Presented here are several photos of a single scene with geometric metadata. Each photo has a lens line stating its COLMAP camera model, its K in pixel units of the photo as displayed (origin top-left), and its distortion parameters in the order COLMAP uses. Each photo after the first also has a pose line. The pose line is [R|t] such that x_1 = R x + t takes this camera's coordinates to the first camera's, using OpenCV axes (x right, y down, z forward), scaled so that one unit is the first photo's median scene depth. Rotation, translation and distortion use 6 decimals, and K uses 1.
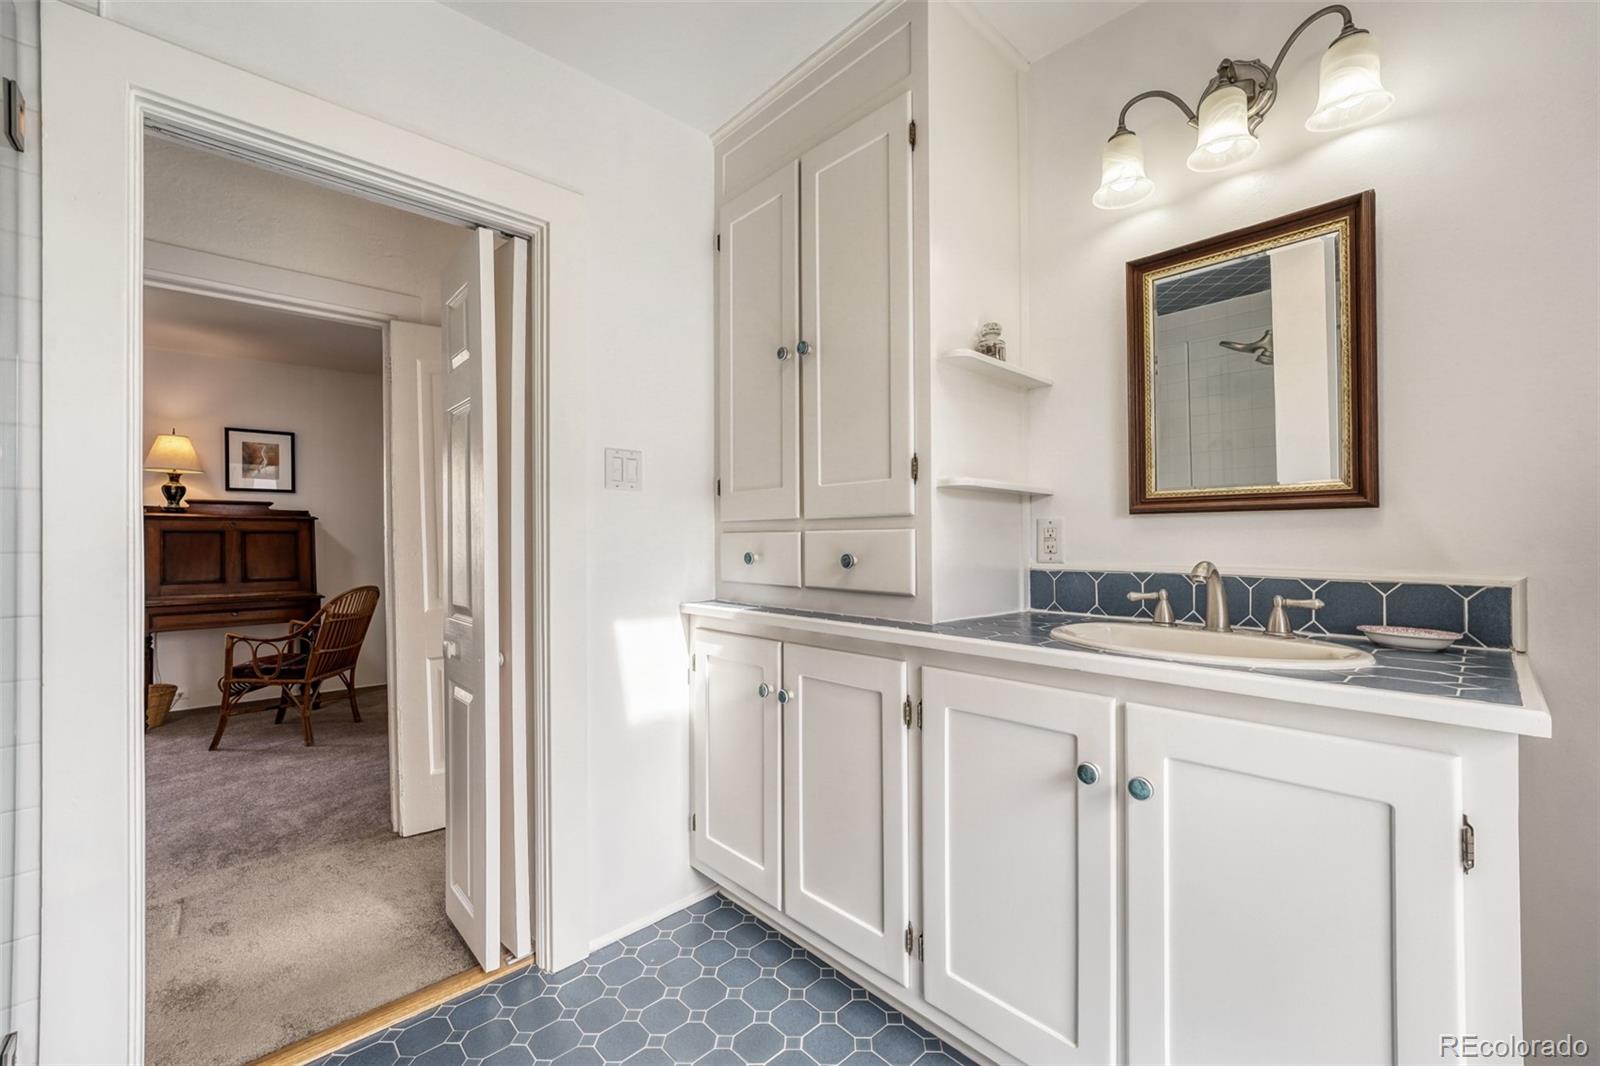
lens RADIAL K [[655.8, 0, 806.1], [0, 655.8, 539.2], [0, 0, 1]] dist [-0.017405, 0.000423]
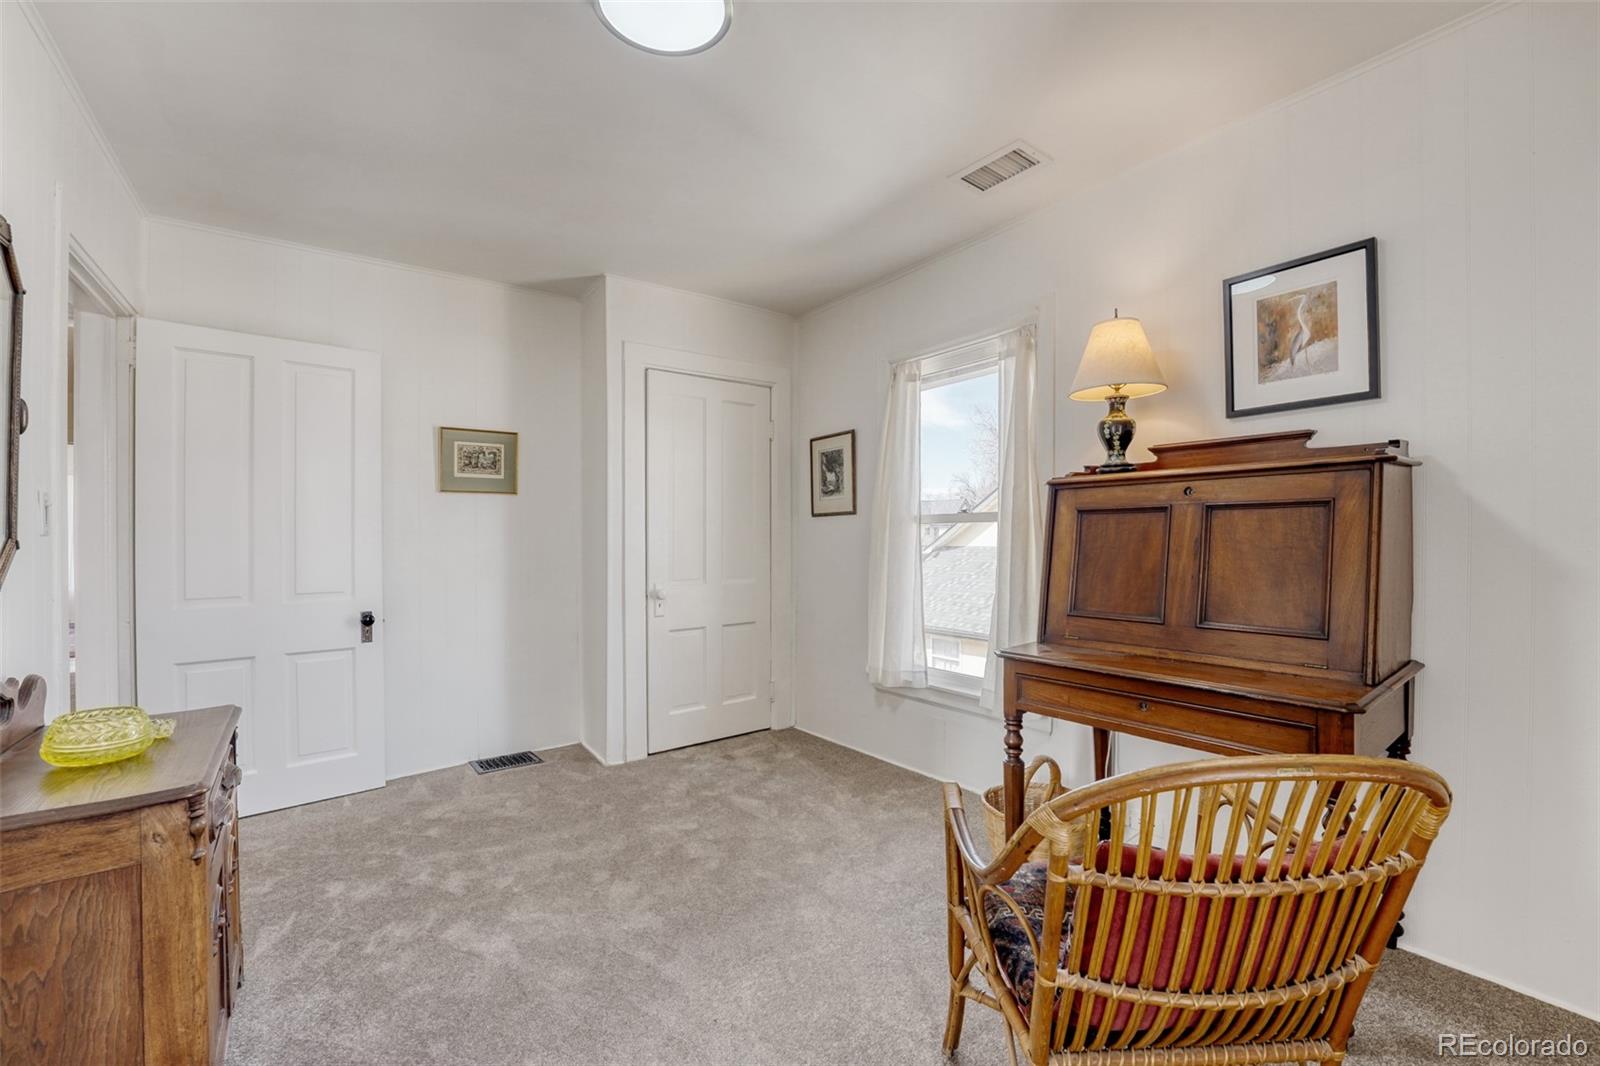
lens RADIAL K [[655.8, 0, 805.7], [0, 655.8, 537.5], [0, 0, 1]] dist [-0.017405, 0.000423]
pose [[-0.053767, 0.004534, -0.998543, -0.417207], [0.011950, 0.999921, 0.003896, 0.004054], [0.998482, -0.011723, -0.053817, 0.722615]]
